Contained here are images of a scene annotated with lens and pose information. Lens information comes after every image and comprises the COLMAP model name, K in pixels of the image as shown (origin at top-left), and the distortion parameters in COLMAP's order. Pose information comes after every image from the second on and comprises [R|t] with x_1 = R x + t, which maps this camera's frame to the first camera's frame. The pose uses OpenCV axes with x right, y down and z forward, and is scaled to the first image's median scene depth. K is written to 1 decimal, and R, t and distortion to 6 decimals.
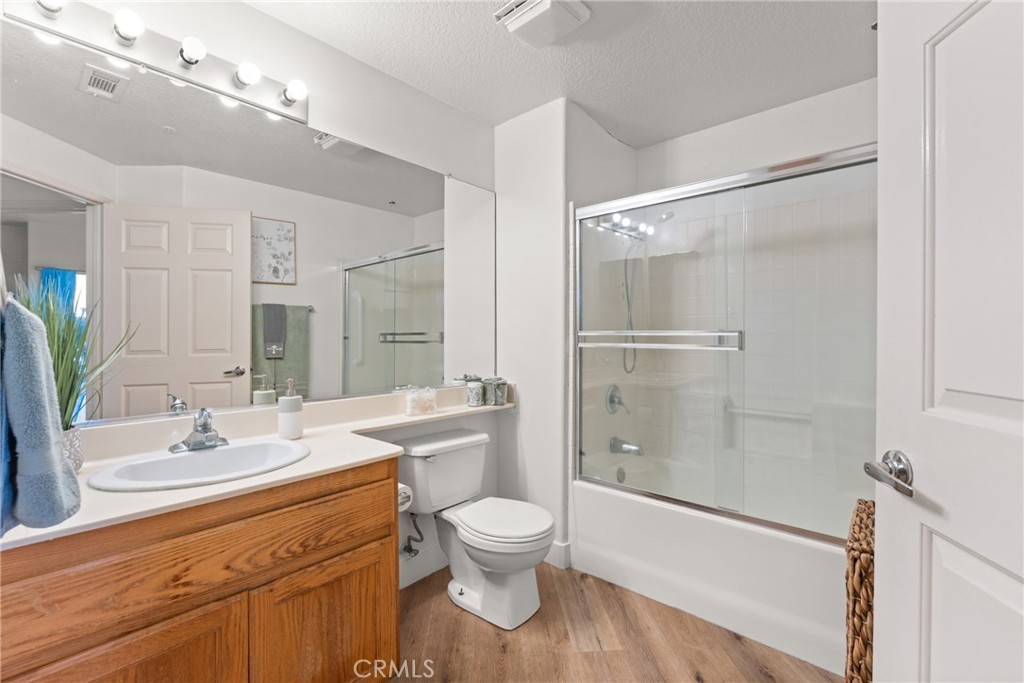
lens RADIAL K [[440.8, 0, 511.6], [0, 440.8, 339.6], [0, 0, 1]] dist [-0.000700, -0.000062]
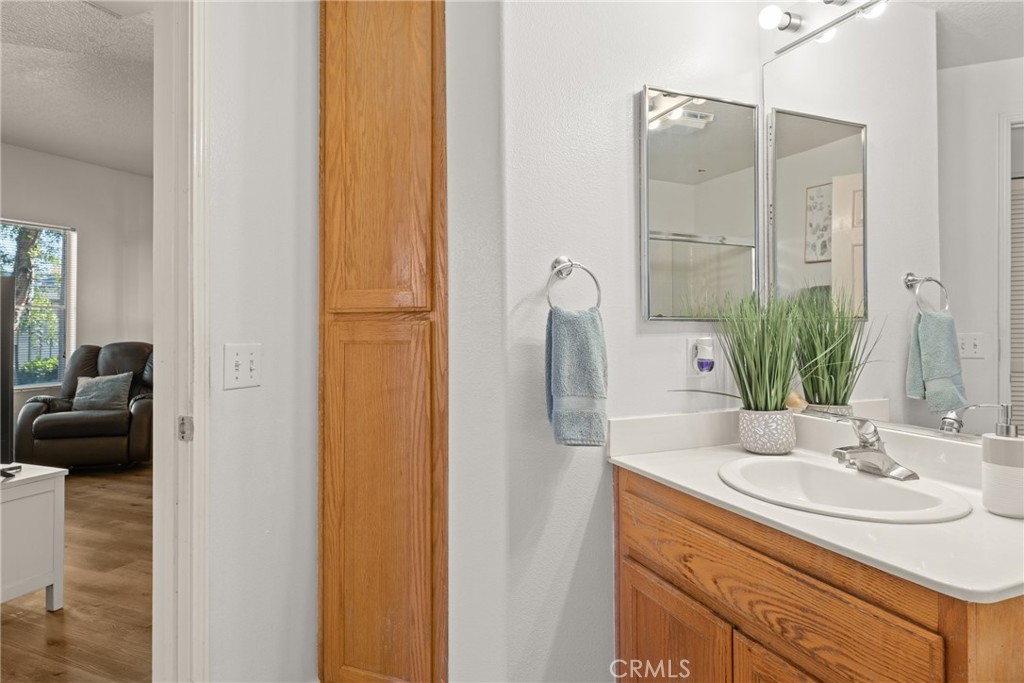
lens RADIAL K [[597.2, 0, 511.5], [0, 597.2, 332.7], [0, 0, 1]] dist [0.002201, 0.000038]
pose [[-0.432584, 0.015414, -0.901462, 0.575915], [-0.002319, 0.999832, 0.018209, -0.012864], [0.901591, 0.009967, -0.432475, 1.048818]]
